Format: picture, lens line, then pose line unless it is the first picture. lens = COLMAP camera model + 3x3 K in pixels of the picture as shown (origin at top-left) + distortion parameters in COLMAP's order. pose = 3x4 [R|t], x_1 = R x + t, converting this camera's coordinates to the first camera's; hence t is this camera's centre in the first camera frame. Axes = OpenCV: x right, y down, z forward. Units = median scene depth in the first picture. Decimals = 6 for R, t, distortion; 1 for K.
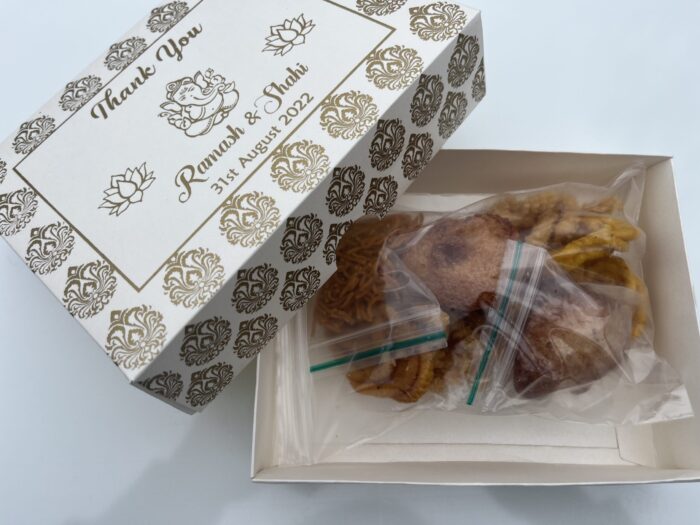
lens RADIAL K [[534.1, 0, 346.0], [0, 534.1, 263.3], [0, 0, 1]] dist [0.010597, -0.049646]
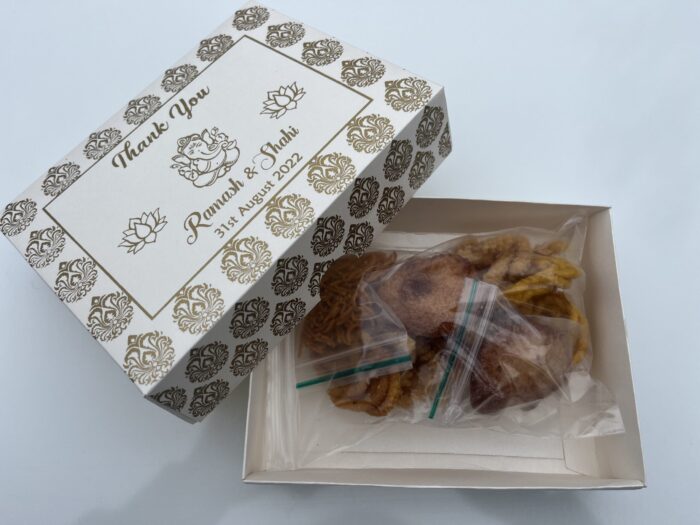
lens RADIAL K [[534.1, 0, 350.3], [0, 534.1, 259.5], [0, 0, 1]] dist [0.010597, -0.049646]
pose [[0.999725, 0.017881, 0.015154, 0.029926], [-0.017421, 0.999399, -0.029966, -0.044726], [-0.015680, 0.029694, 0.999436, -0.173992]]
